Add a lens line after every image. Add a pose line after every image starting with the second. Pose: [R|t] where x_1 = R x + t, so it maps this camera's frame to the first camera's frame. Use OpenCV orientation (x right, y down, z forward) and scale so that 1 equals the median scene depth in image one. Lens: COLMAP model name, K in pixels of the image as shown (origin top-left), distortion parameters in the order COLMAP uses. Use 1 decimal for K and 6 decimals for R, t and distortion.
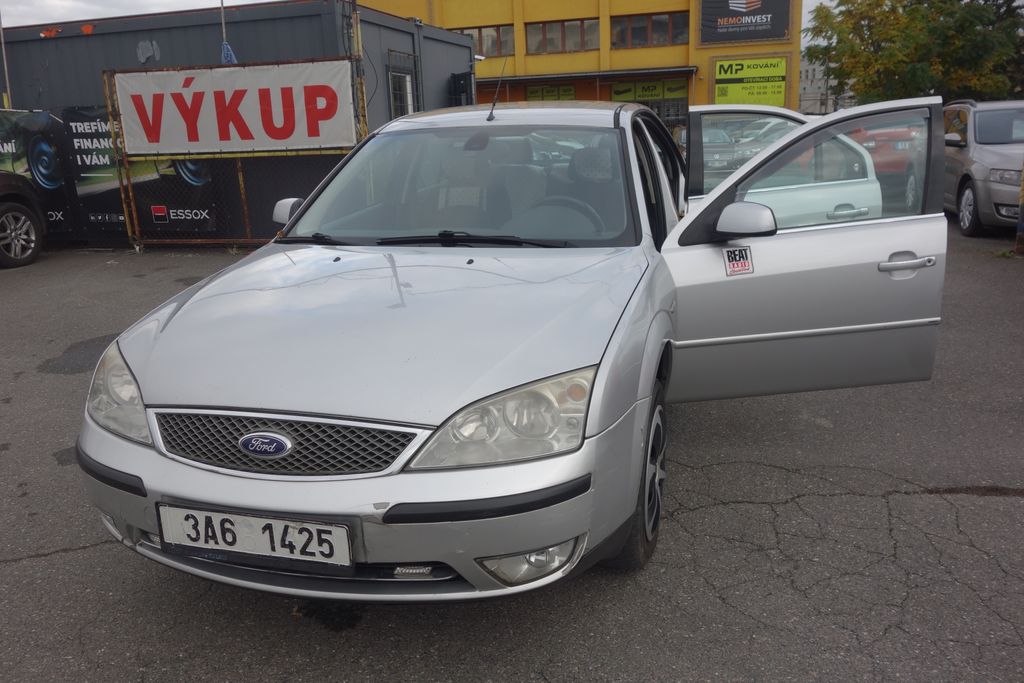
lens RADIAL K [[811.6, 0, 512.0], [0, 811.6, 341.5], [0, 0, 1]] dist [0.006785, -0.003251]
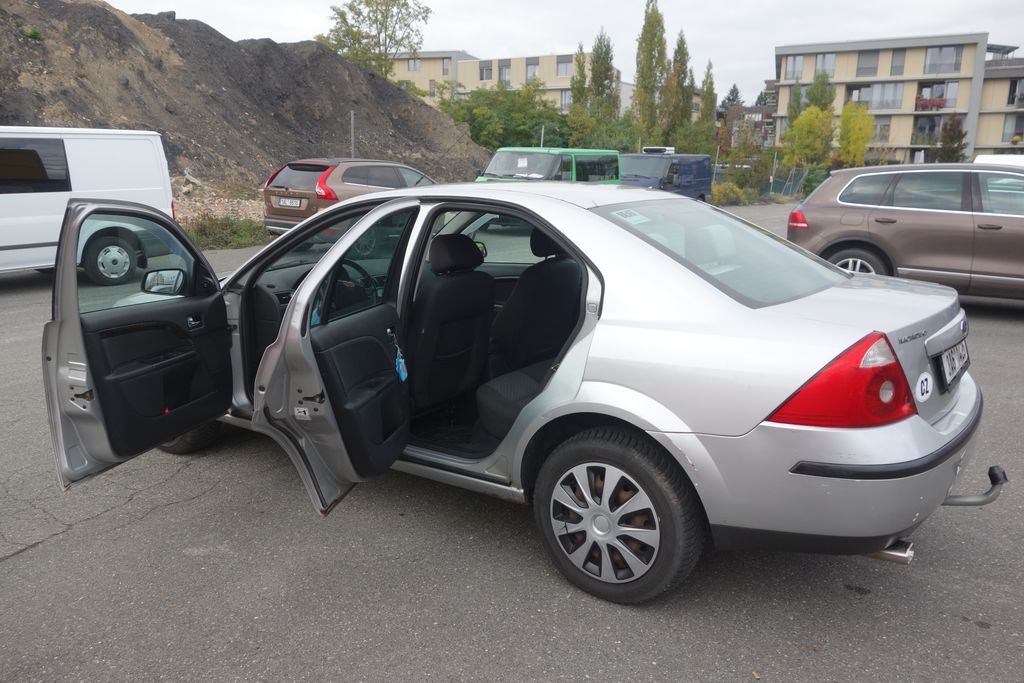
lens RADIAL K [[814.4, 0, 512.0], [0, 814.4, 341.5], [0, 0, 1]] dist [-0.002116, 0.003807]
pose [[-0.333898, 0.225776, -0.915171, 0.433826], [-0.247981, 0.915650, 0.316370, -0.200215], [0.909405, 0.332580, -0.249746, 0.614534]]
